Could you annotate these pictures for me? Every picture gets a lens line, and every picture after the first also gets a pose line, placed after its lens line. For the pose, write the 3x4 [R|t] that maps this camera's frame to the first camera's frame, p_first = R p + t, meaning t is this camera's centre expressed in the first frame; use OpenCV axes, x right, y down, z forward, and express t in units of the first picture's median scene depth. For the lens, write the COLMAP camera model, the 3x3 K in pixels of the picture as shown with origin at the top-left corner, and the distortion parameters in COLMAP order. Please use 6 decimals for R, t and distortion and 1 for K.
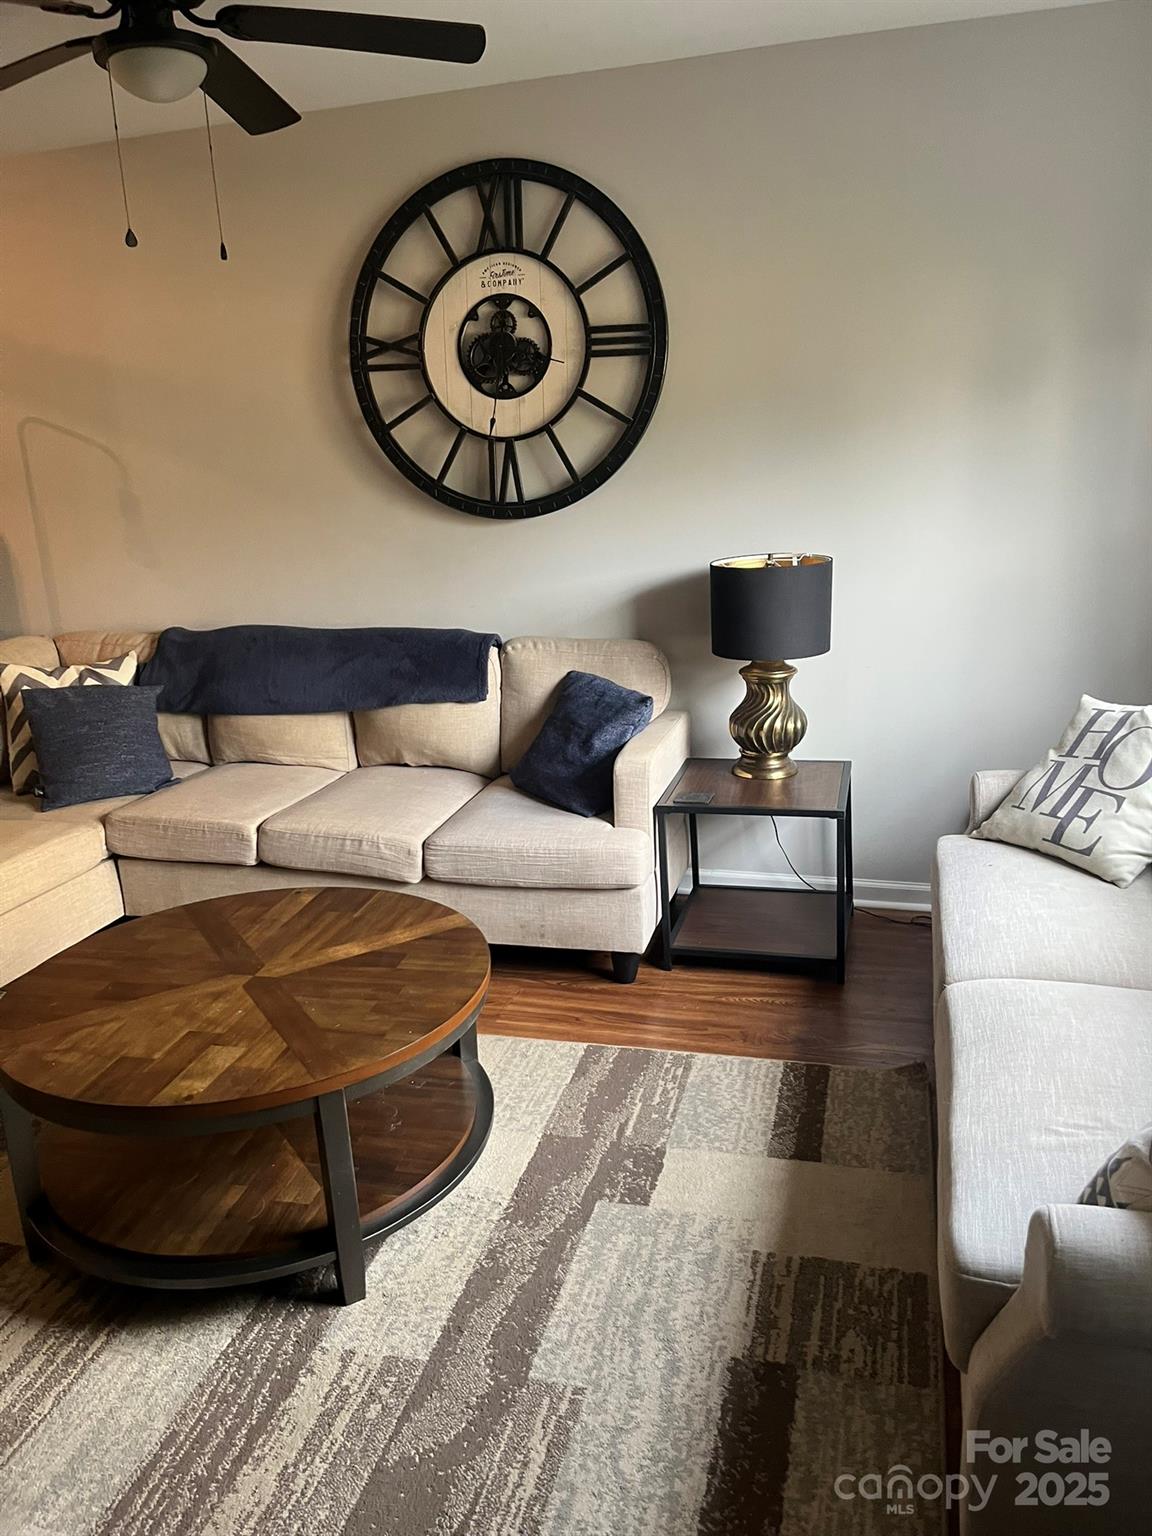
lens RADIAL K [[1157.0, 0, 573.6], [0, 1157.0, 773.4], [0, 0, 1]] dist [0.069153, -0.091648]
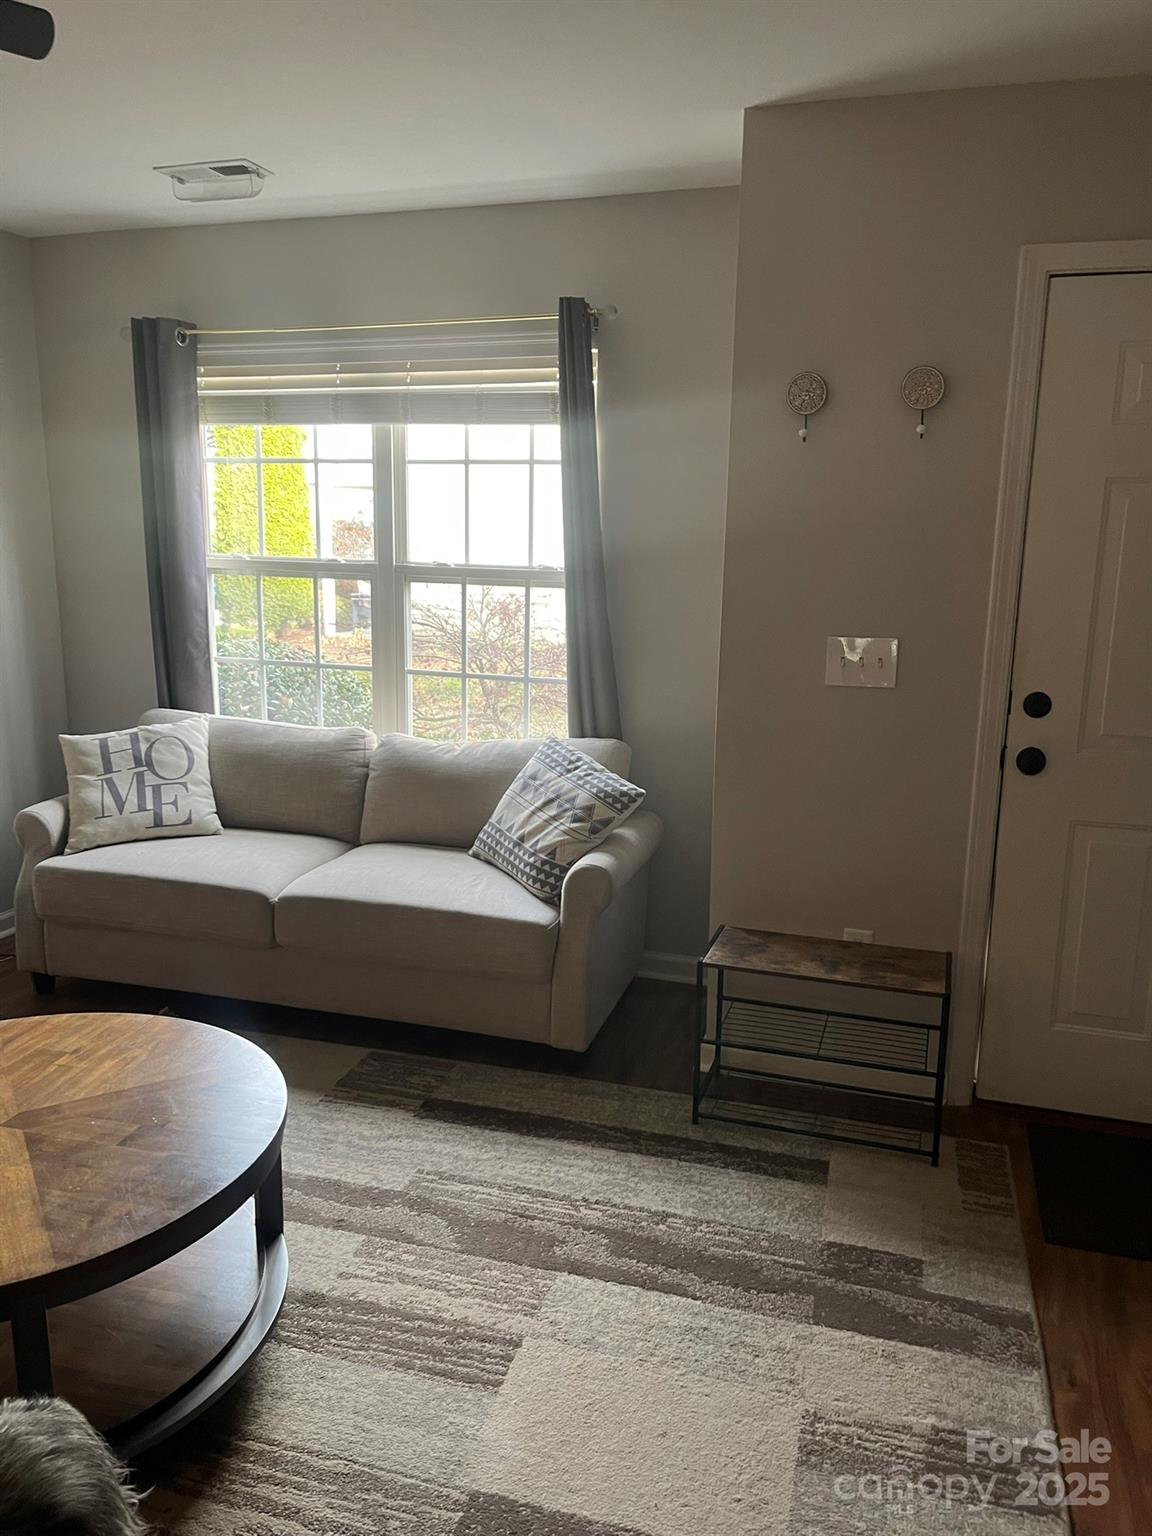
lens RADIAL K [[1157.0, 0, 573.6], [0, 1157.0, 773.4], [0, 0, 1]] dist [0.069153, -0.091648]
pose [[0.015090, -0.158904, 0.987179, -1.113630], [0.260819, 0.953736, 0.149534, -0.093946], [-0.965270, 0.255218, 0.055837, 0.500472]]
